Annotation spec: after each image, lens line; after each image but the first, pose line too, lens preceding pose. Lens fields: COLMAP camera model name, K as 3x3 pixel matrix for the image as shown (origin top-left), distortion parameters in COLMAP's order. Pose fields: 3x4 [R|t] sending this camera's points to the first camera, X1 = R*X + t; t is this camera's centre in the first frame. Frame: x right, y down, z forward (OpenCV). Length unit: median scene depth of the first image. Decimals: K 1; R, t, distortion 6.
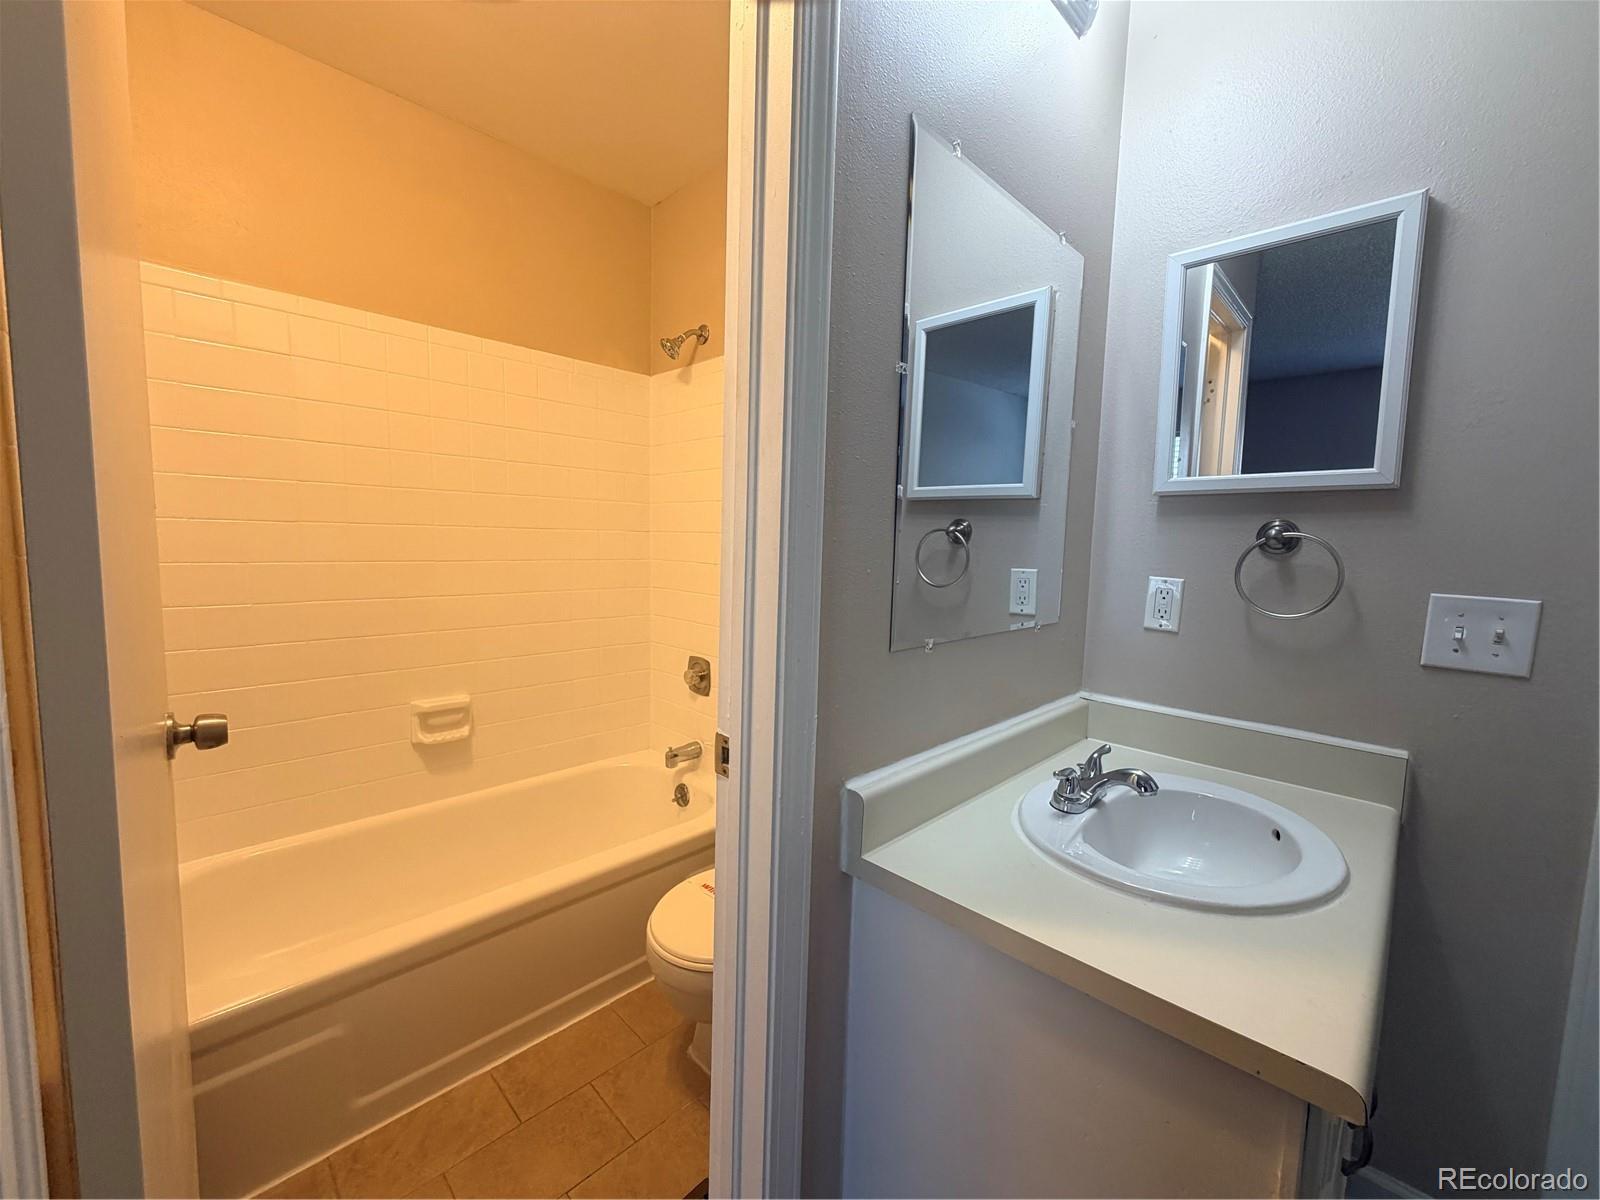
lens RADIAL K [[632.6, 0, 803.8], [0, 632.6, 595.4], [0, 0, 1]] dist [-0.000176, -0.000462]
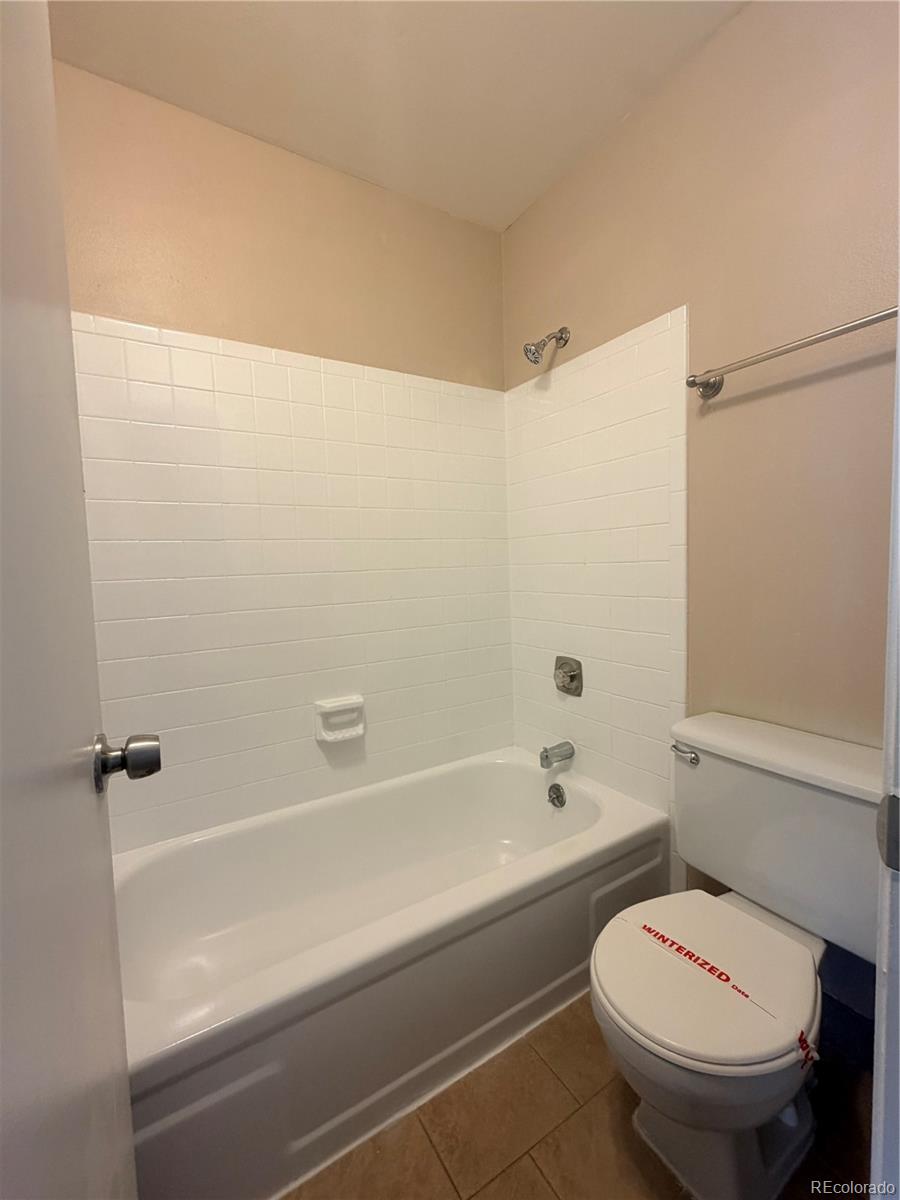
lens RADIAL K [[474.5, 0, 439.1], [0, 474.5, 595.3], [0, 0, 1]] dist [-0.000176, -0.000462]
pose [[0.970552, -0.045294, -0.236596, -0.212004], [0.037629, 0.998613, -0.036814, 0.022326], [0.237935, 0.026827, 0.970911, 0.252863]]
